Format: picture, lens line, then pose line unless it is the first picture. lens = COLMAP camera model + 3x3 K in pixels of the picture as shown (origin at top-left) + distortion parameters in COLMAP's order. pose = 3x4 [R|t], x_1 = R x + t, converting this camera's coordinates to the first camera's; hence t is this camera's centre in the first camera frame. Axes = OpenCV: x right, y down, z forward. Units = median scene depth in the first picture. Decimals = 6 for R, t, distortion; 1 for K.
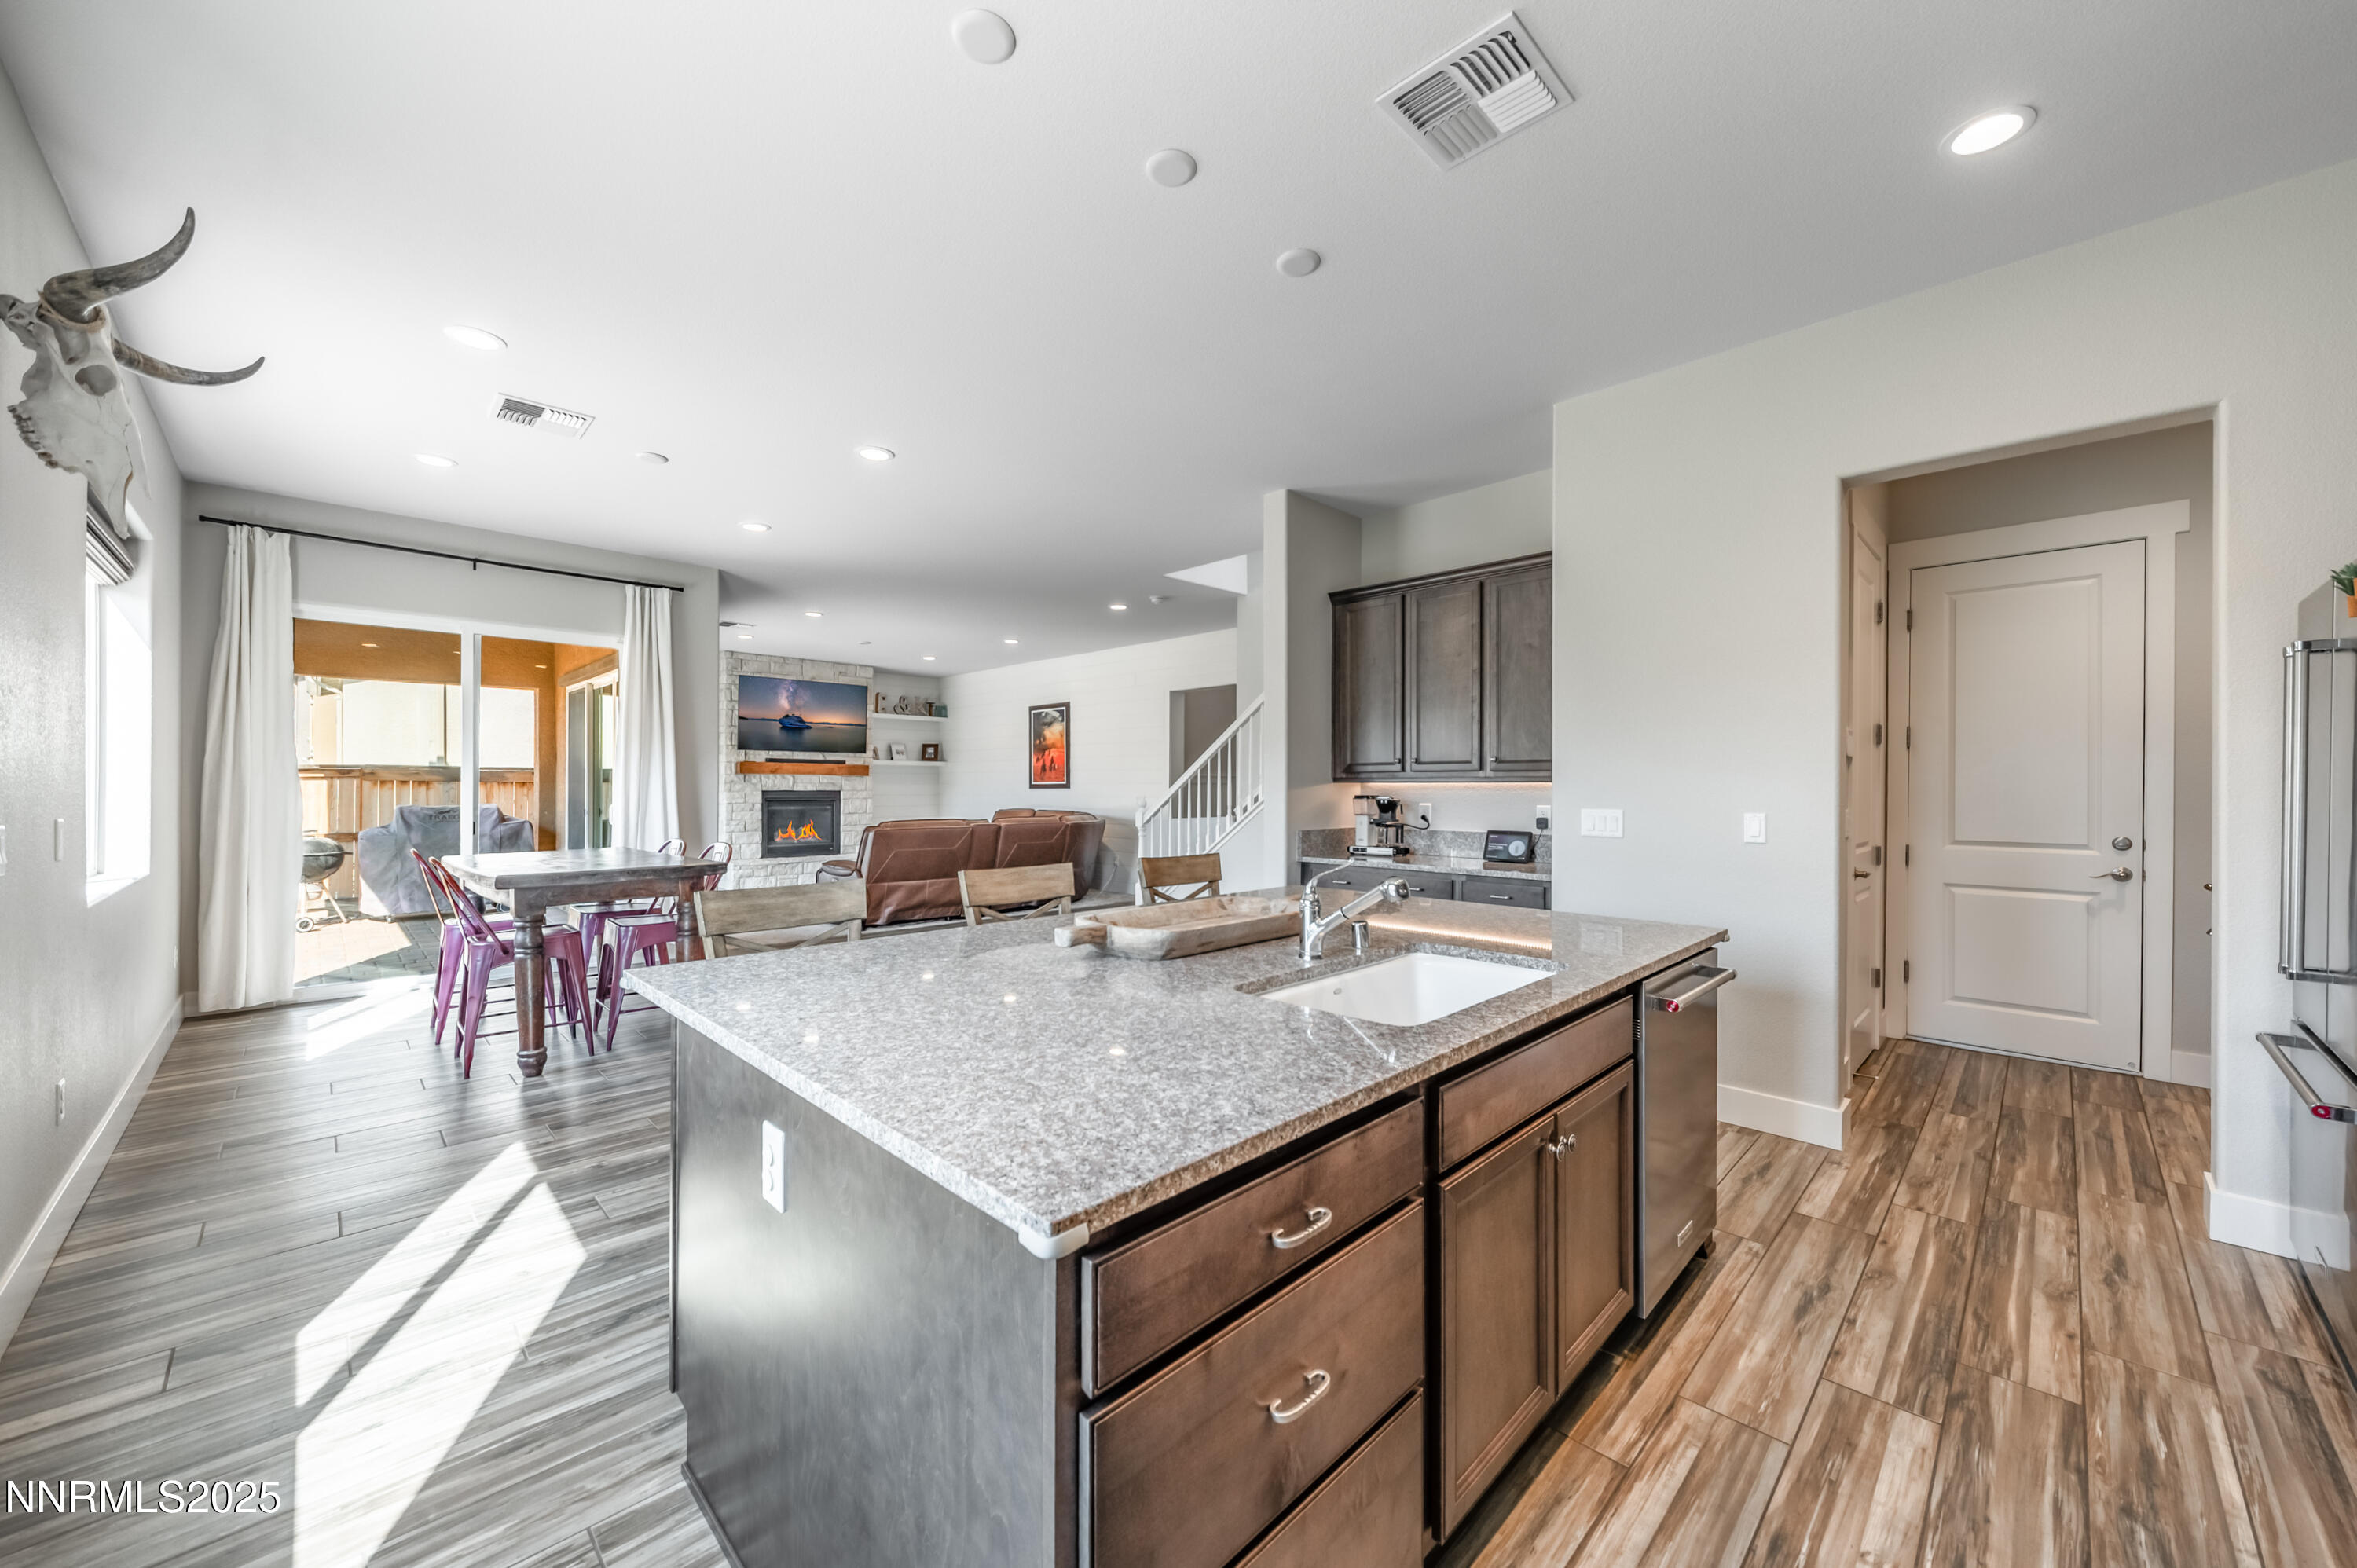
lens RADIAL K [[865.1, 0, 1188.3], [0, 865.1, 788.5], [0, 0, 1]] dist [-0.011573, -0.001013]
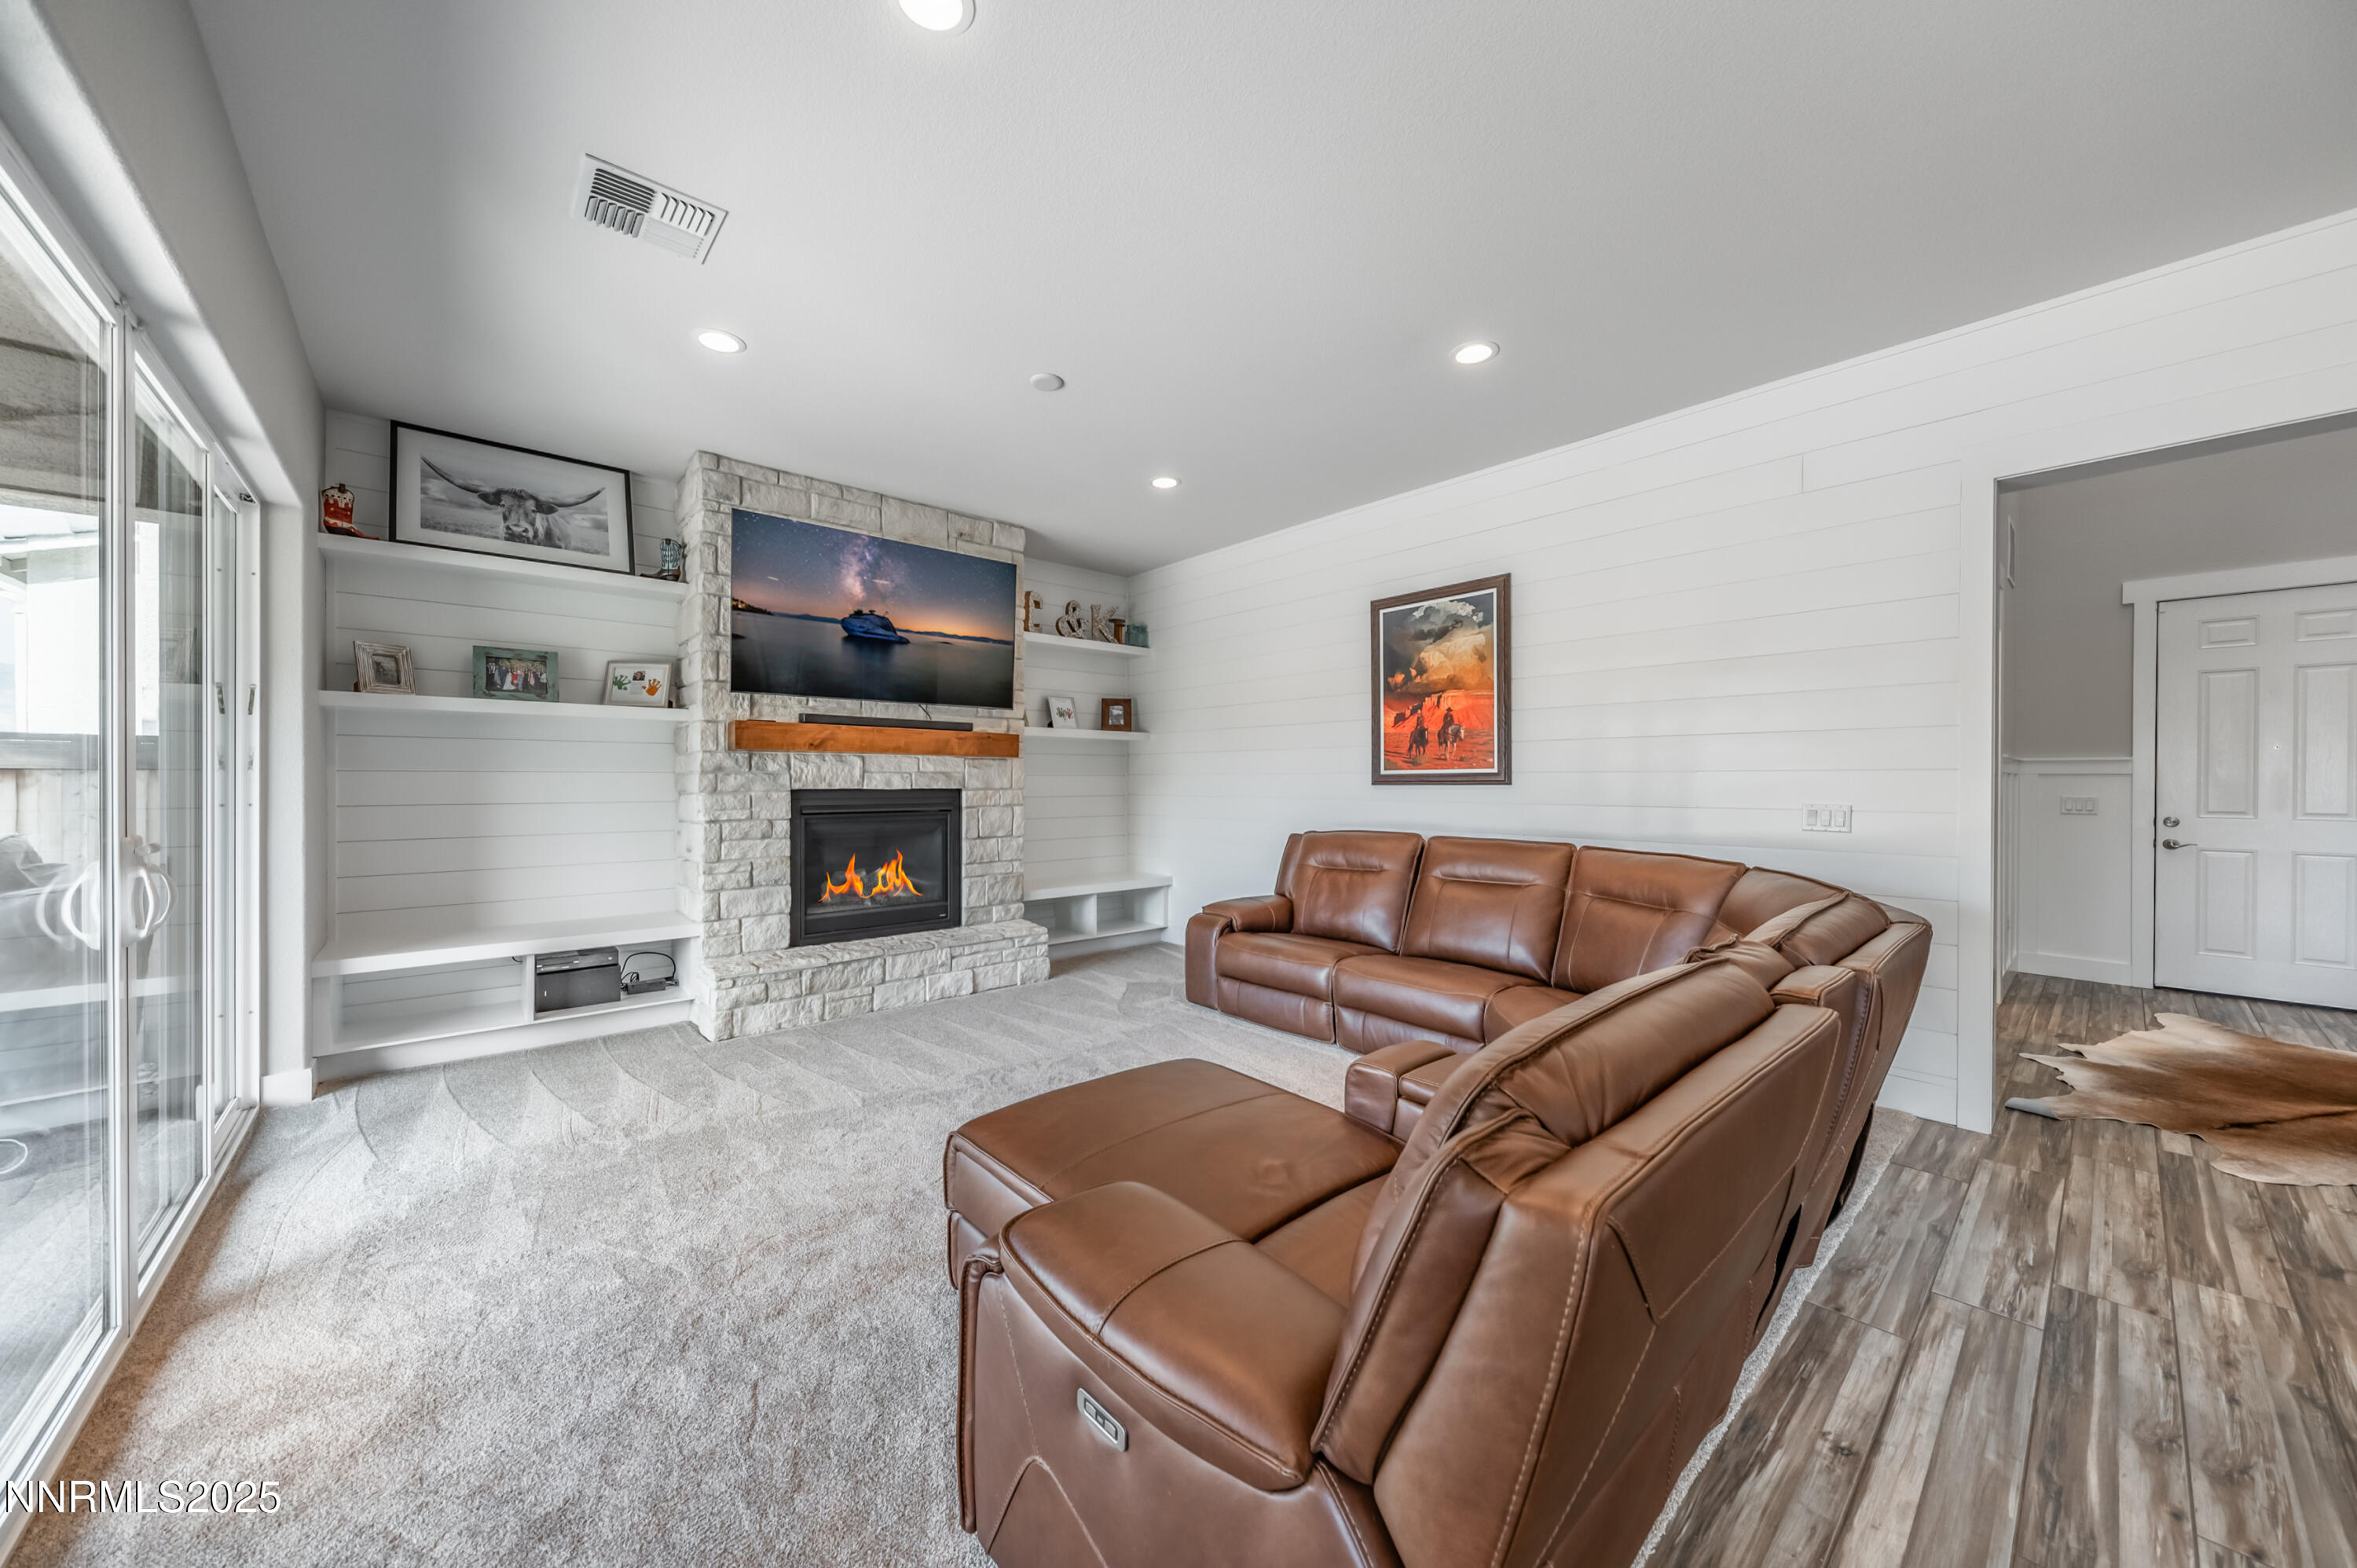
lens RADIAL K [[824.7, 0, 1180.1], [0, 824.7, 782.4], [0, 0, 1]] dist [0.009976, -0.003428]
pose [[0.997780, -0.001968, -0.066565, -0.264437], [0.002256, 0.999988, 0.004256, -0.002592], [0.066556, -0.004397, 0.997773, 0.582858]]
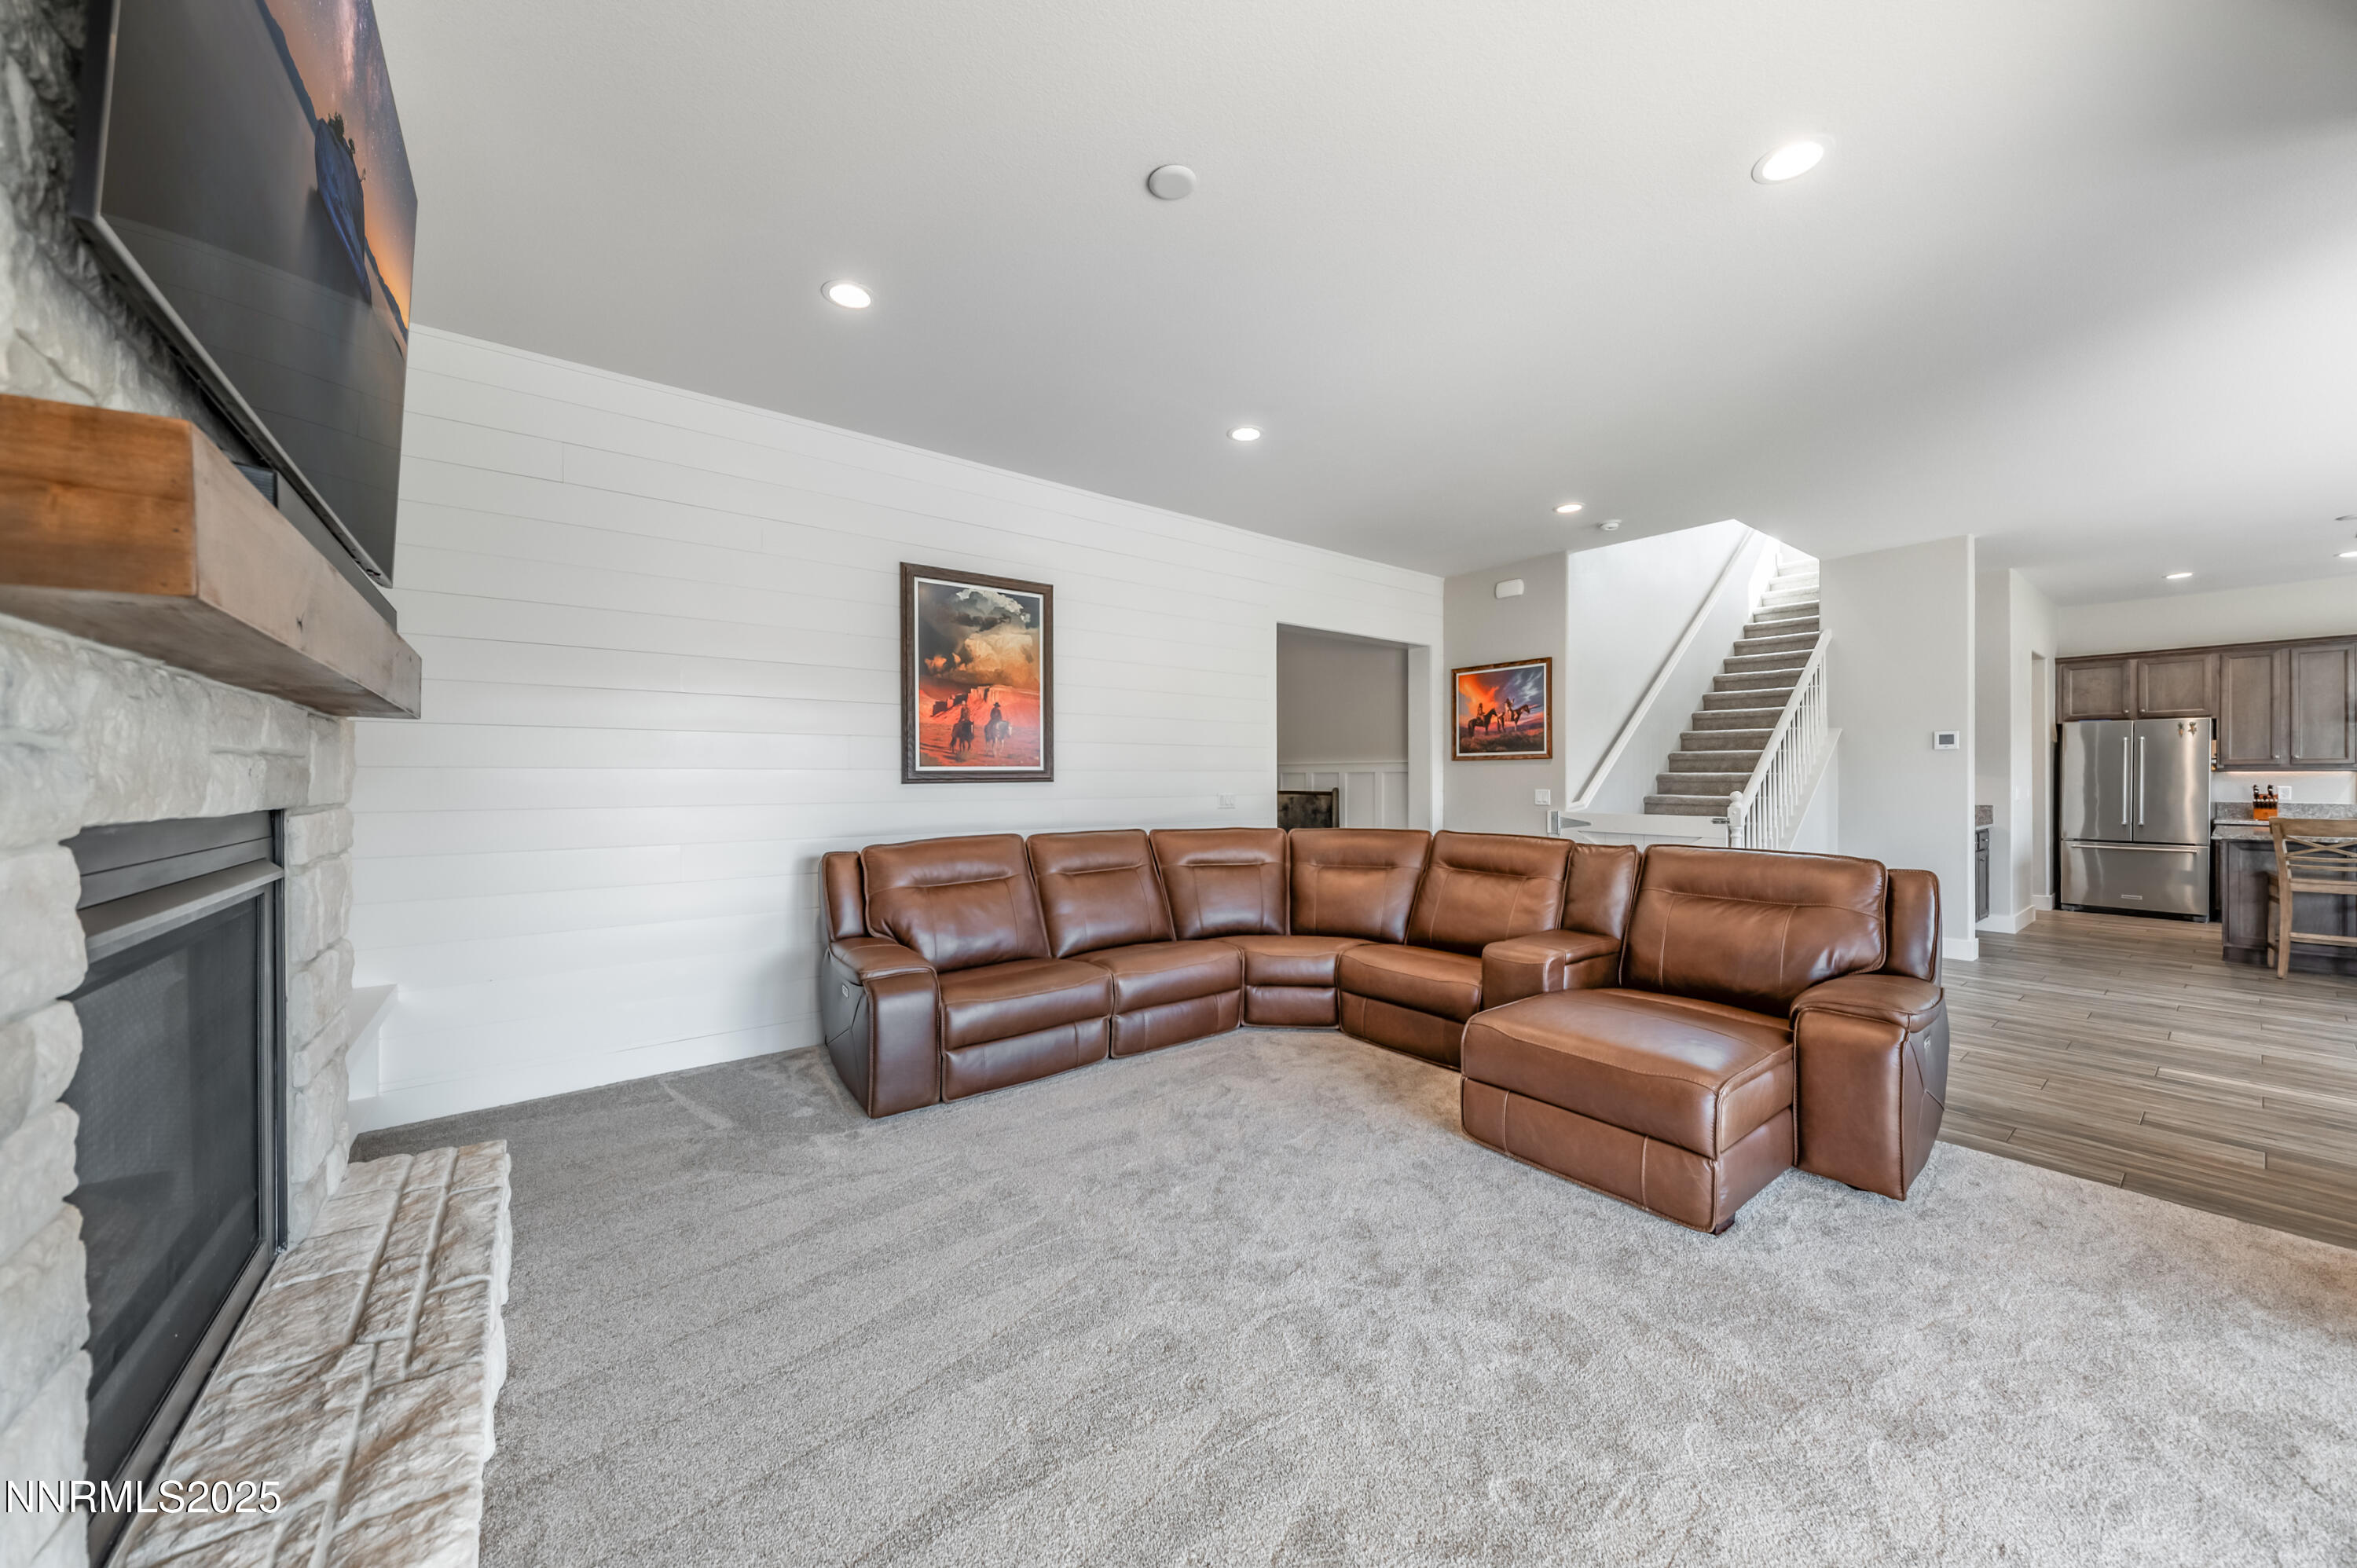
lens RADIAL K [[824.7, 0, 1191.3], [0, 824.7, 777.2], [0, 0, 1]] dist [0.009976, -0.003428]
pose [[0.124686, -0.004998, 0.992184, -0.542914], [0.000962, 0.999987, 0.004916, -0.003635], [-0.992196, 0.000342, 0.124689, 0.859848]]
